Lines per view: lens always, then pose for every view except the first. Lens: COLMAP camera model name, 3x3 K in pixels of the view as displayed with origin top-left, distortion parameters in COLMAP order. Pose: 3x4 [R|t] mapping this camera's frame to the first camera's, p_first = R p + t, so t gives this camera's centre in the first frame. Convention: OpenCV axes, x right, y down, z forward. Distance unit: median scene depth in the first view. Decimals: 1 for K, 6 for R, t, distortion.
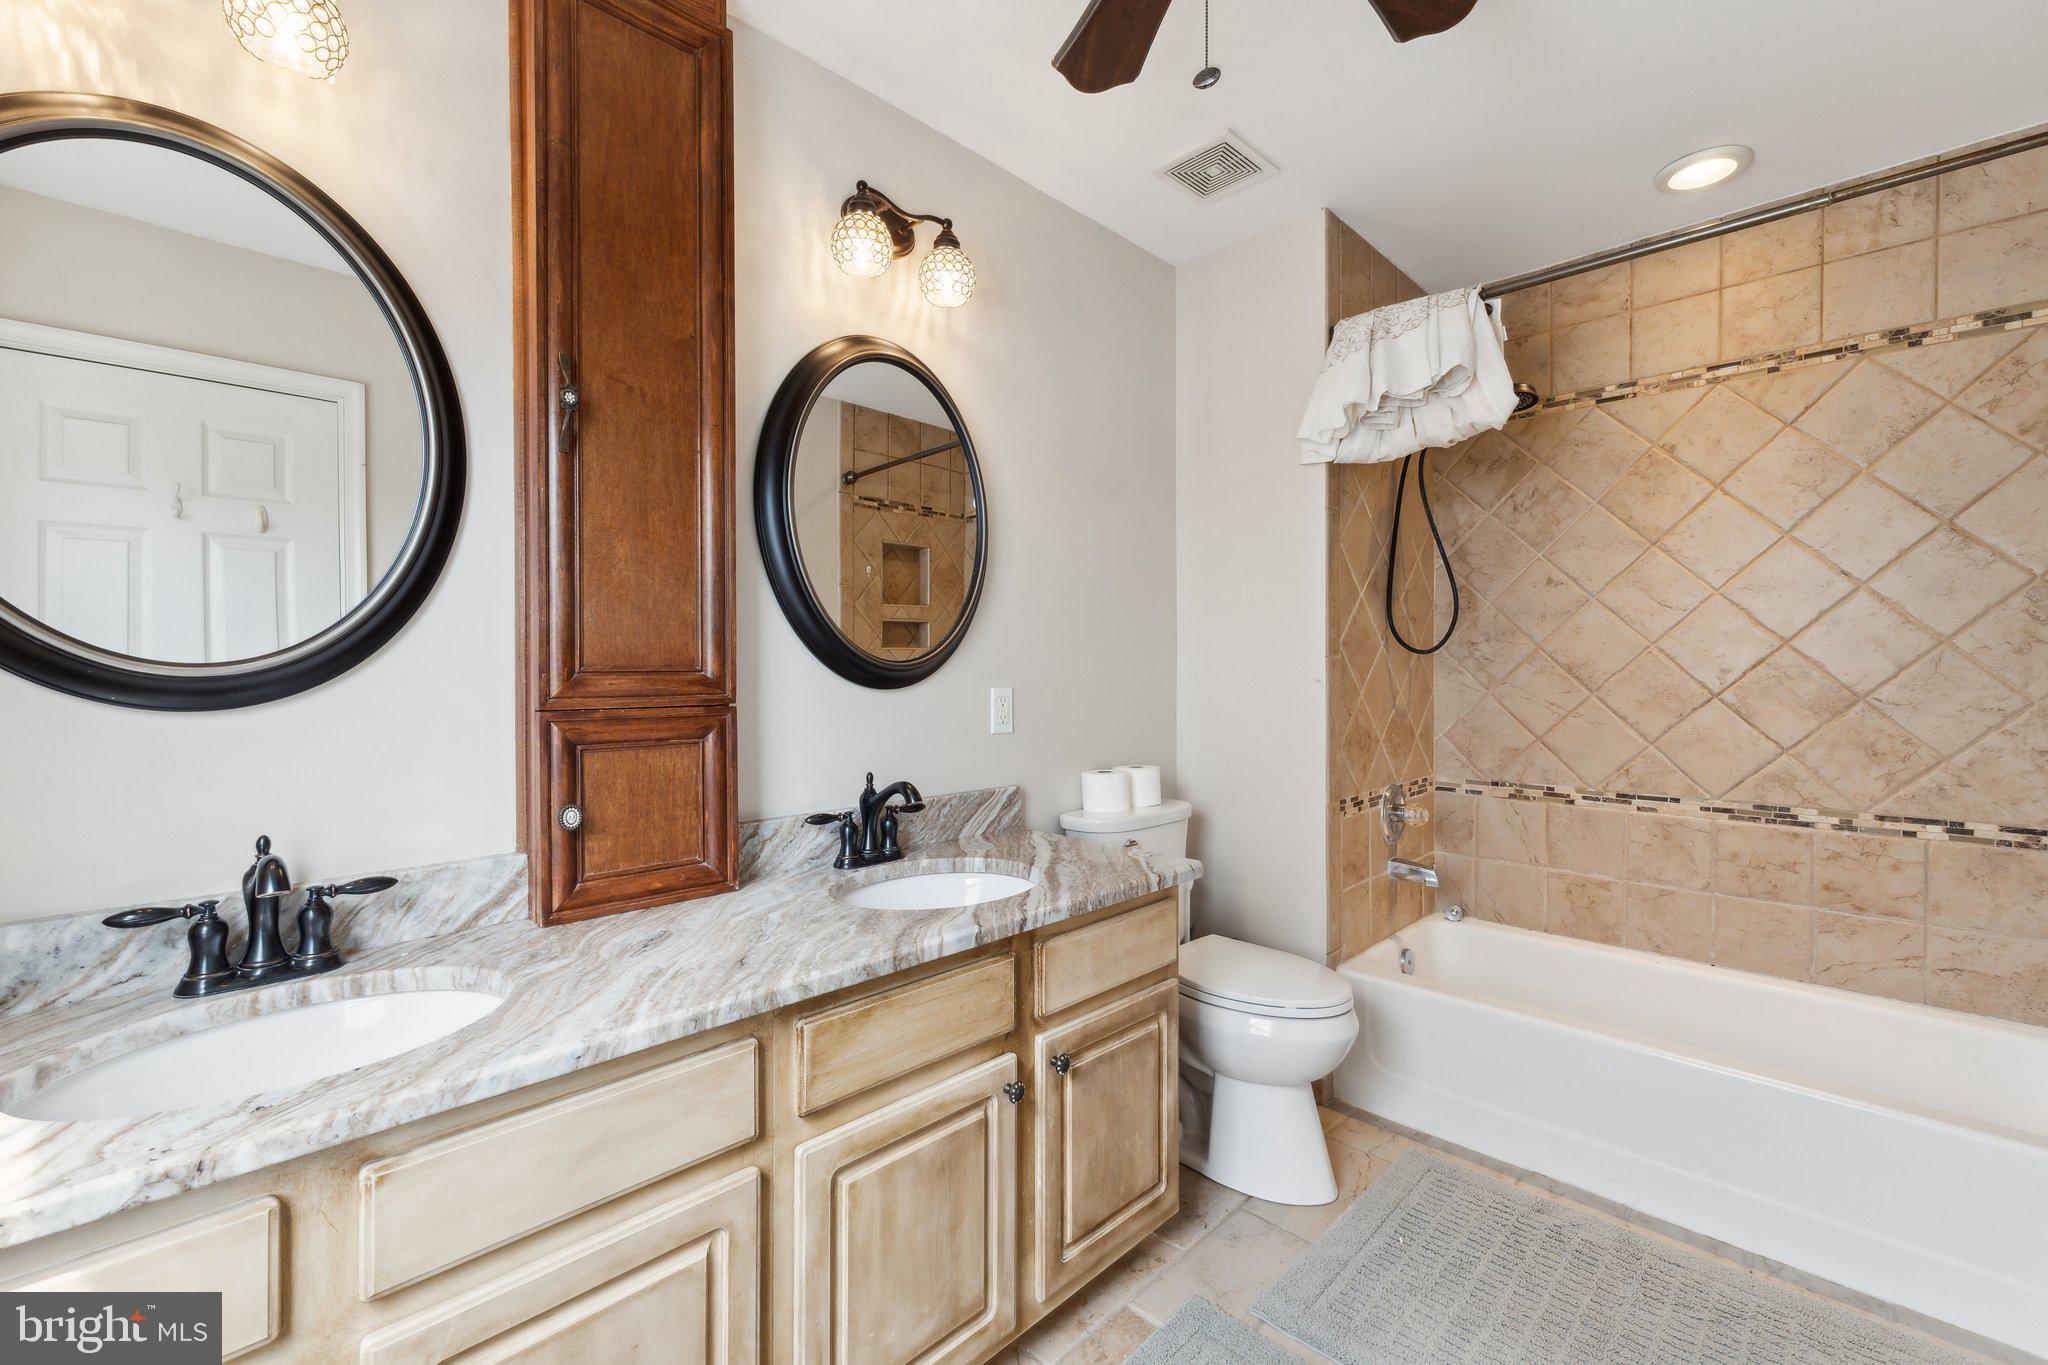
lens RADIAL K [[880.9, 0, 1032.2], [0, 880.9, 666.0], [0, 0, 1]] dist [0.012932, -0.000414]
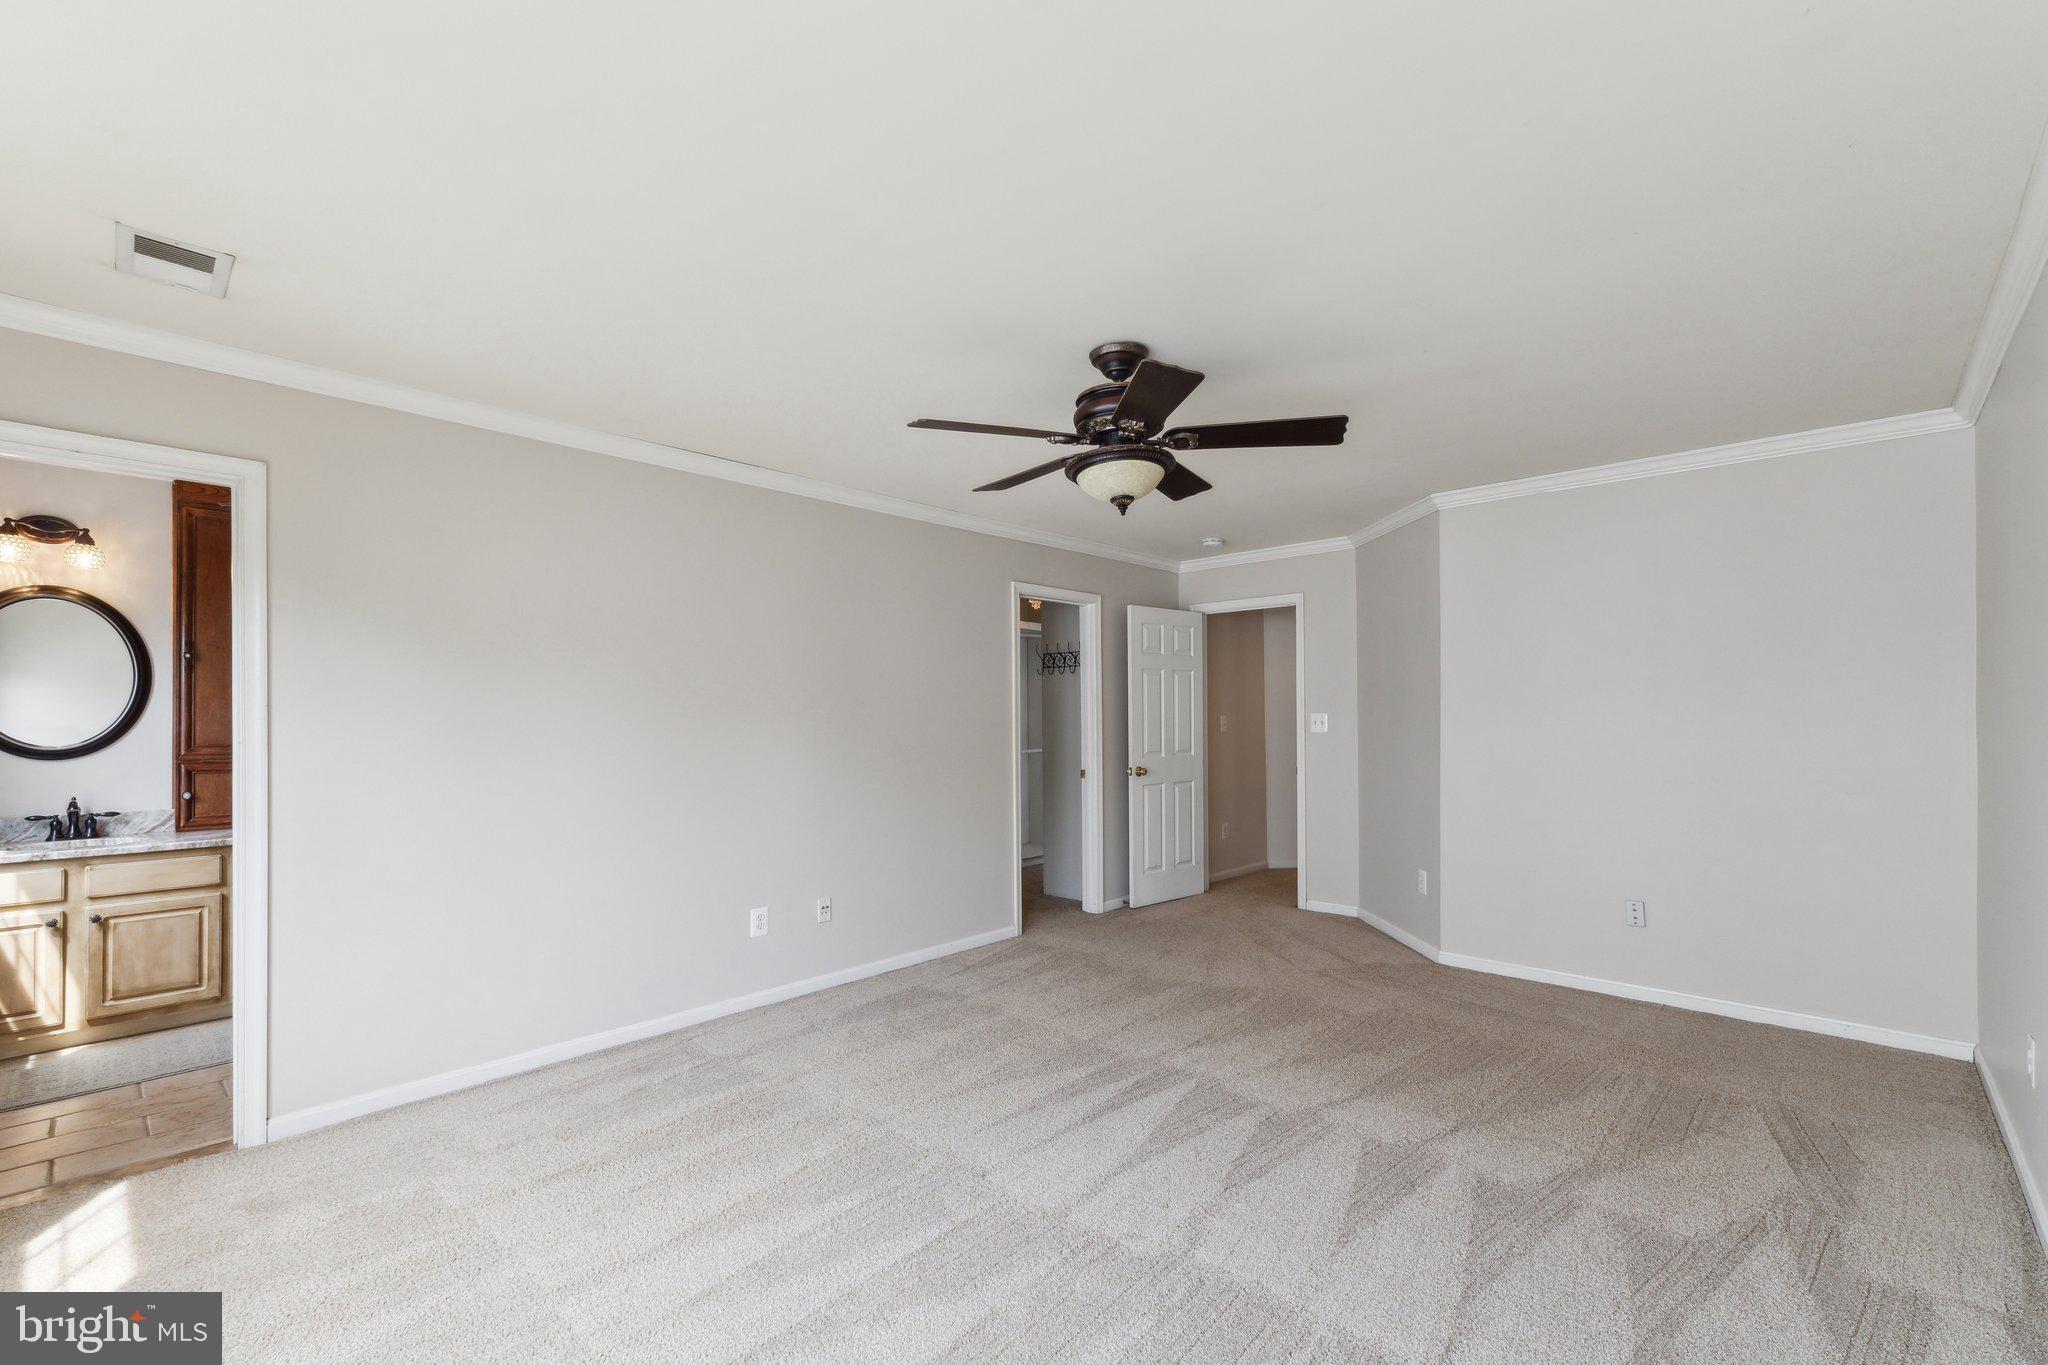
lens RADIAL K [[880.9, 0, 1012.9], [0, 880.9, 704.2], [0, 0, 1]] dist [0.012932, -0.000414]
pose [[0.999670, 0.002789, 0.025531, 2.661052], [-0.002617, 0.999974, -0.006775, -0.151817], [-0.025550, 0.006706, 0.999651, -2.530101]]
